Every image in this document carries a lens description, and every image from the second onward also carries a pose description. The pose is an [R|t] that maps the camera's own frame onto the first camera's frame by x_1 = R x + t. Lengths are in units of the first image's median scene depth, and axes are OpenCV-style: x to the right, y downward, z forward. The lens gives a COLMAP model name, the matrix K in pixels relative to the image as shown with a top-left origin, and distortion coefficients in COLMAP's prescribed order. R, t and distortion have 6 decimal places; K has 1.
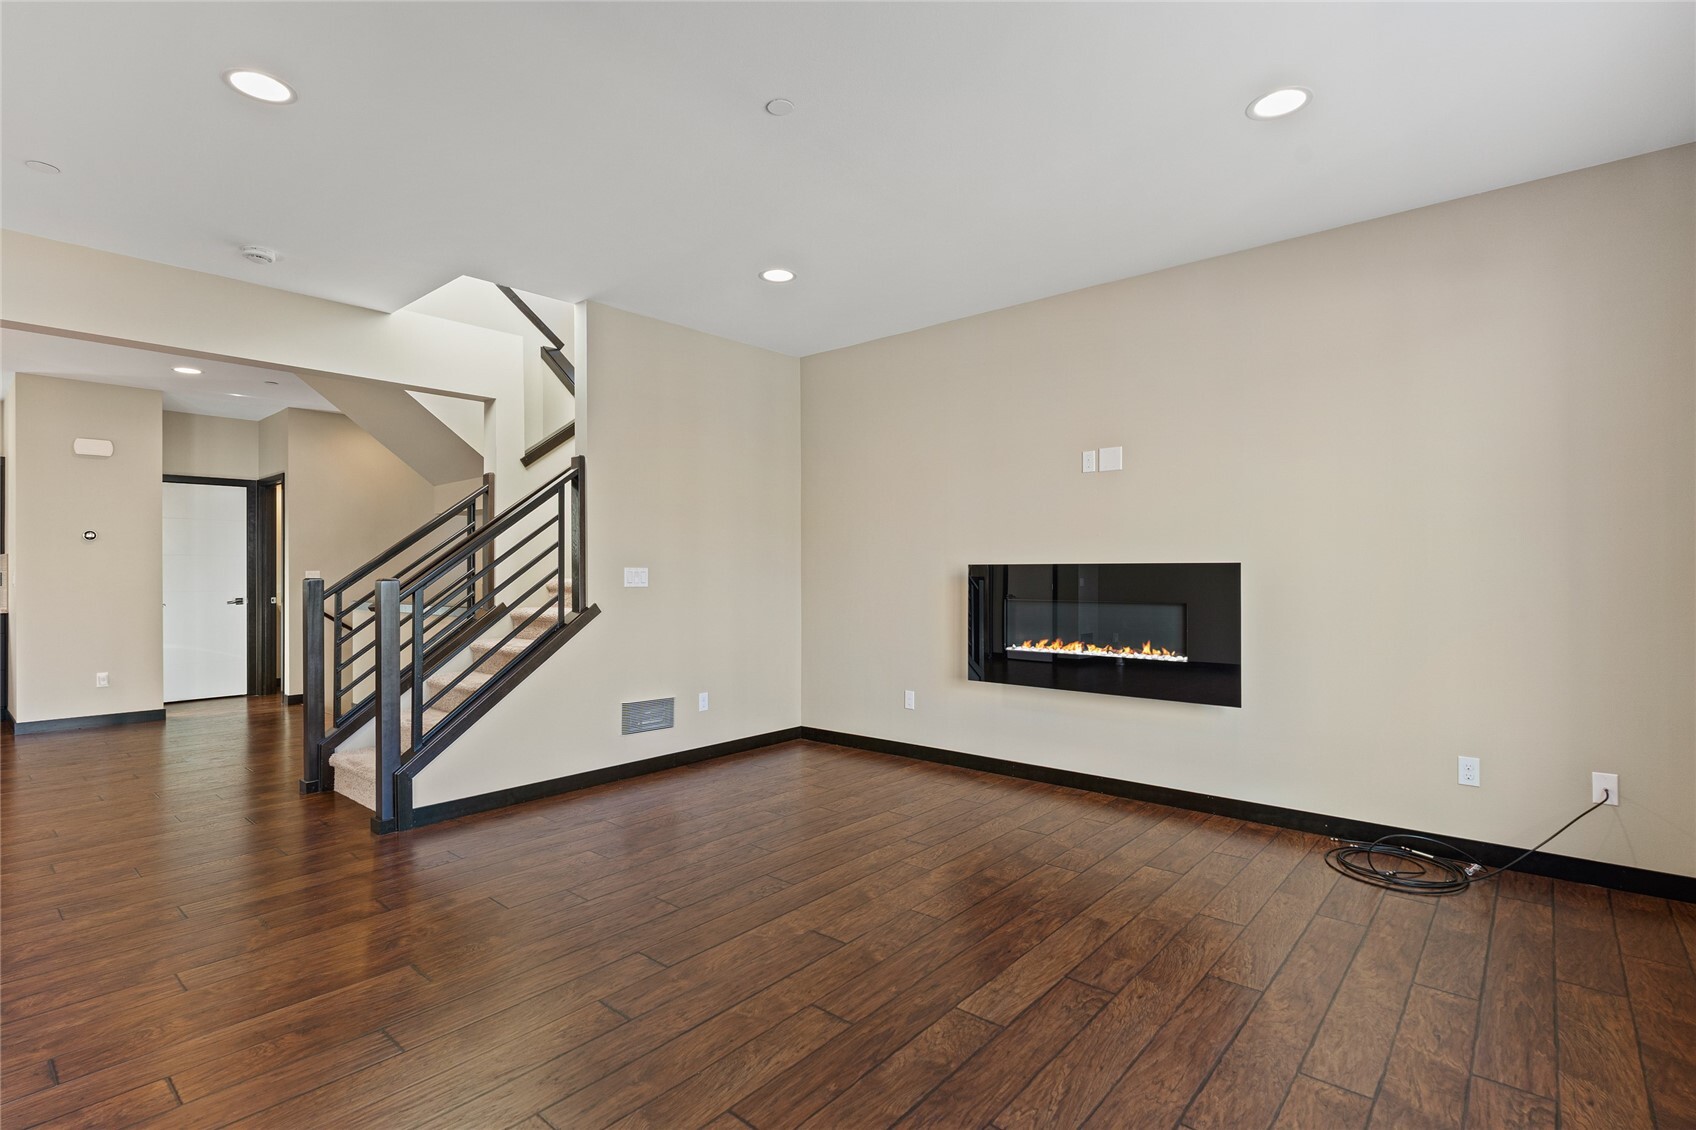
lens RADIAL K [[804.2, 0, 857.1], [0, 804.2, 569.2], [0, 0, 1]] dist [-0.002624, -0.000104]
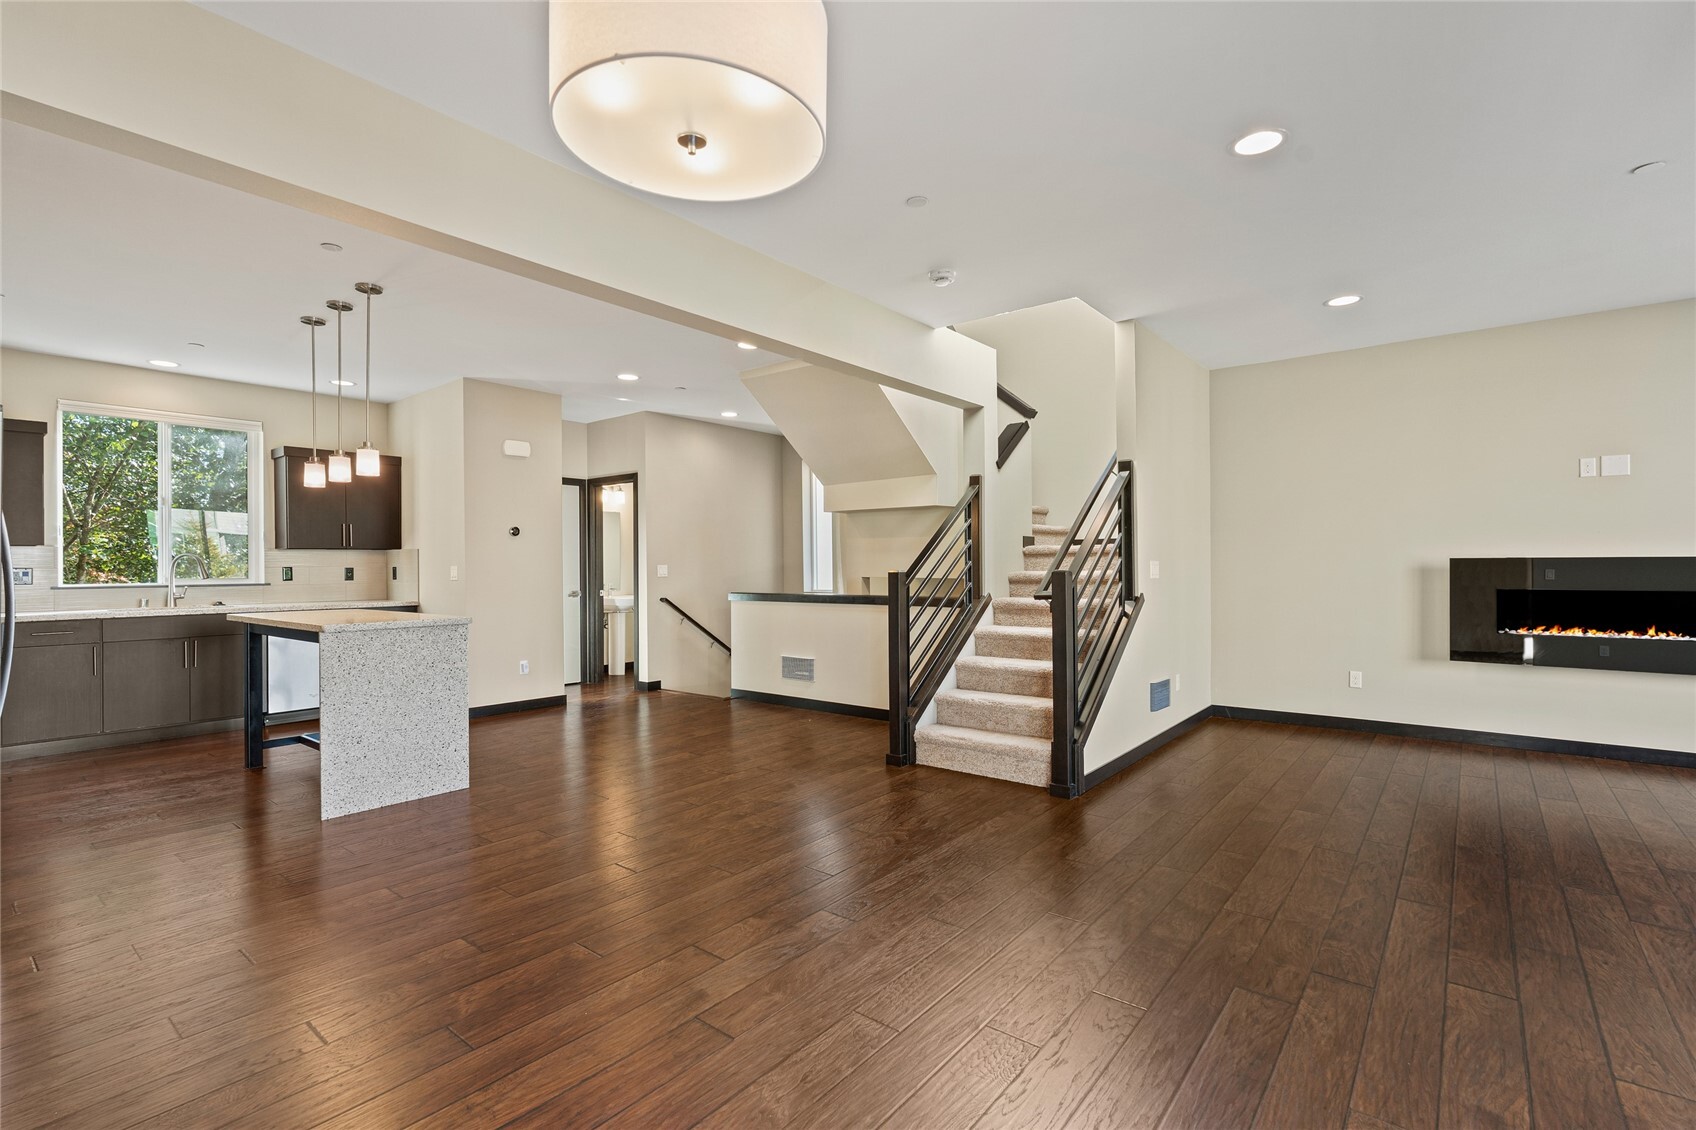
lens RADIAL K [[754.1, 0, 854.5], [0, 754.1, 551.5], [0, 0, 1]] dist [-0.002965, -0.000795]
pose [[0.999240, 0.000676, 0.038983, -0.799012], [0.000048, 0.999828, -0.018562, 0.004785], [-0.038989, 0.018550, 0.999067, -0.019801]]
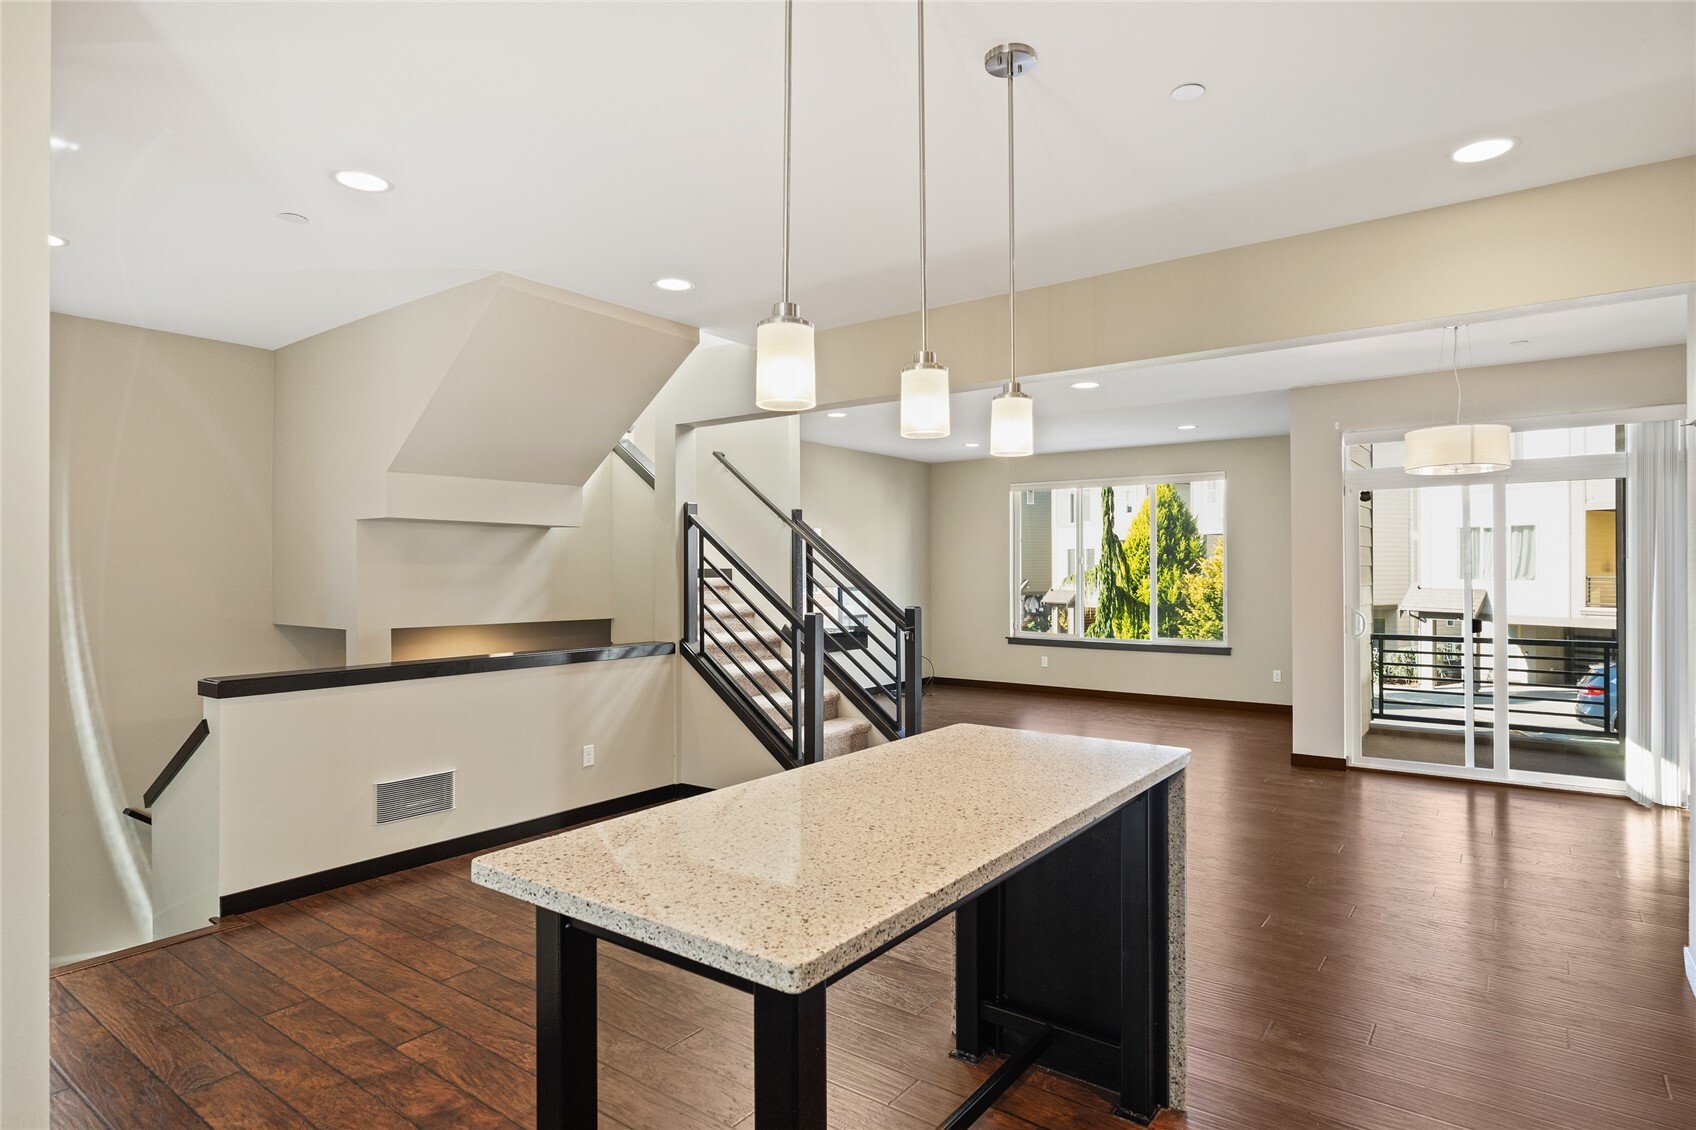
lens RADIAL K [[918.7, 0, 849.4], [0, 918.7, 564.4], [0, 0, 1]] dist [0.000478, 0.000774]
pose [[-0.073793, 0.011117, 0.997212, -1.906062], [-0.001333, 0.999936, -0.011246, -0.037087], [-0.997273, -0.002160, -0.073773, 1.080499]]
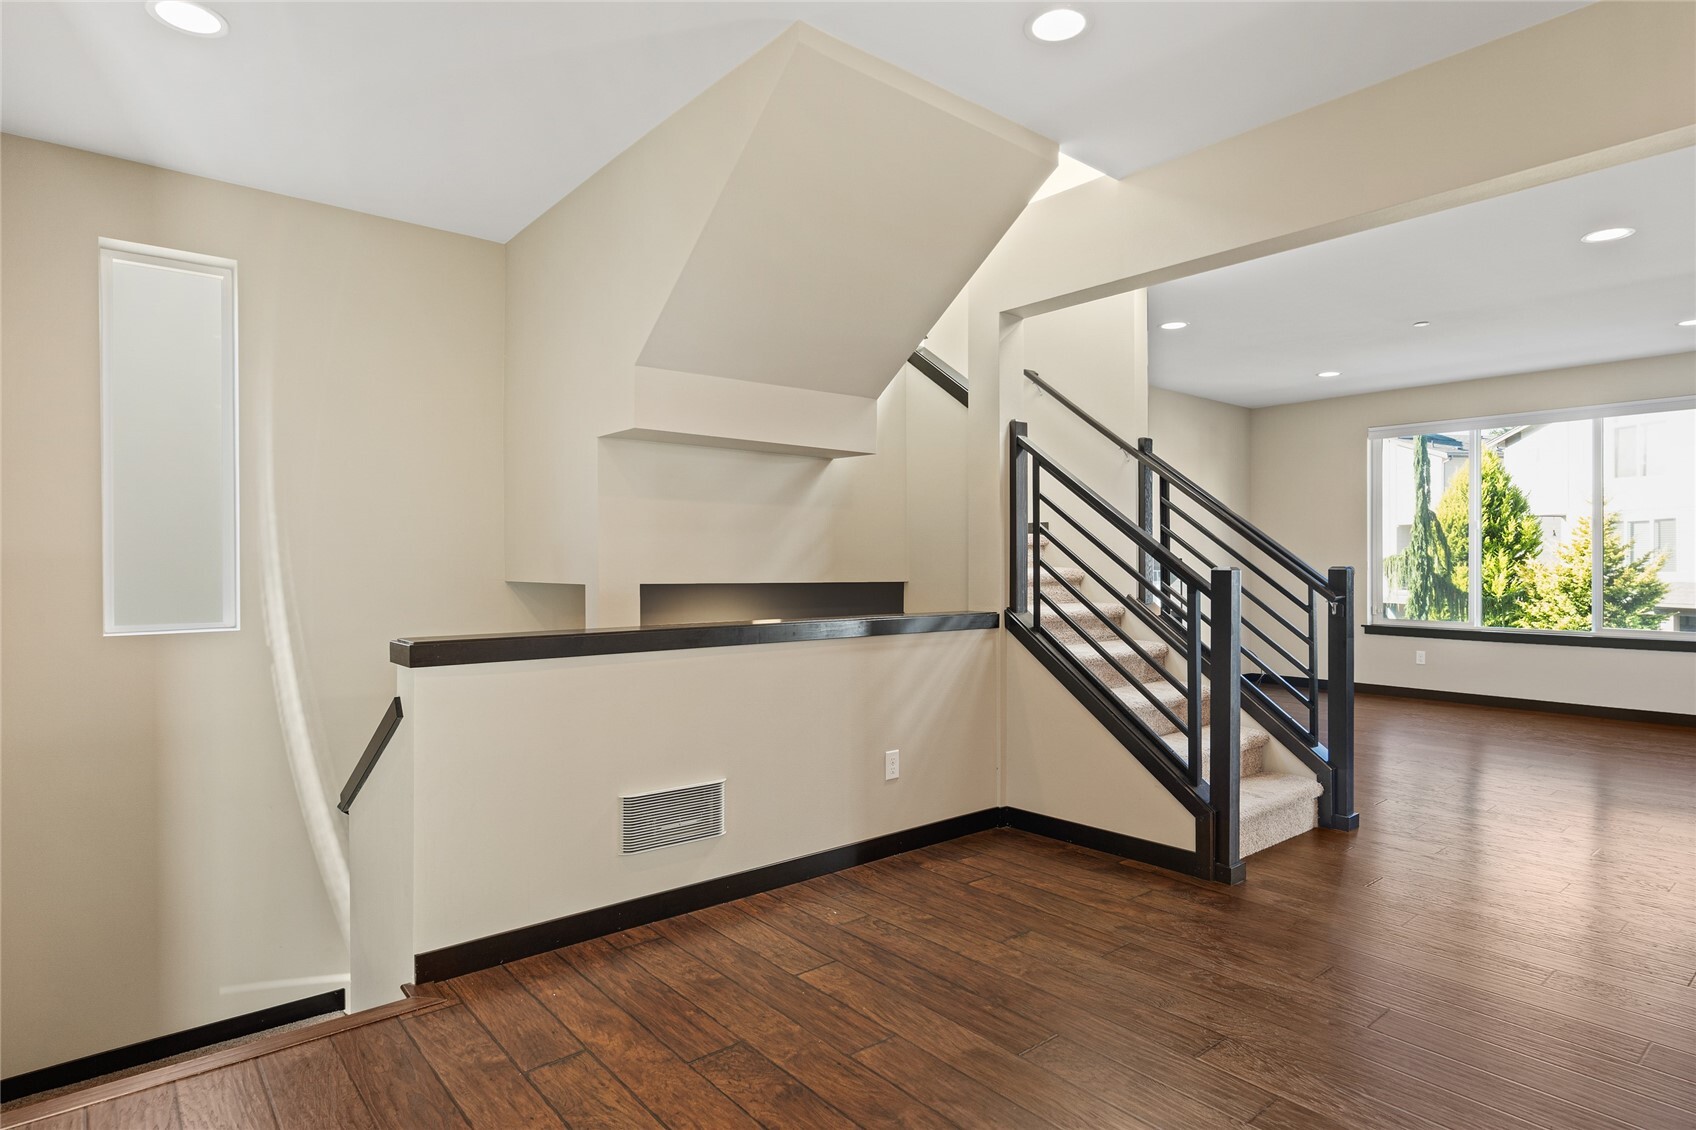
lens RADIAL K [[918.7, 0, 850.9], [0, 918.7, 559.1], [0, 0, 1]] dist [0.000478, 0.000774]
pose [[0.156656, 0.011312, 0.987588, -1.540590], [-0.002688, 0.999936, -0.011027, 0.016277], [-0.987650, -0.000927, 0.156677, 1.235436]]
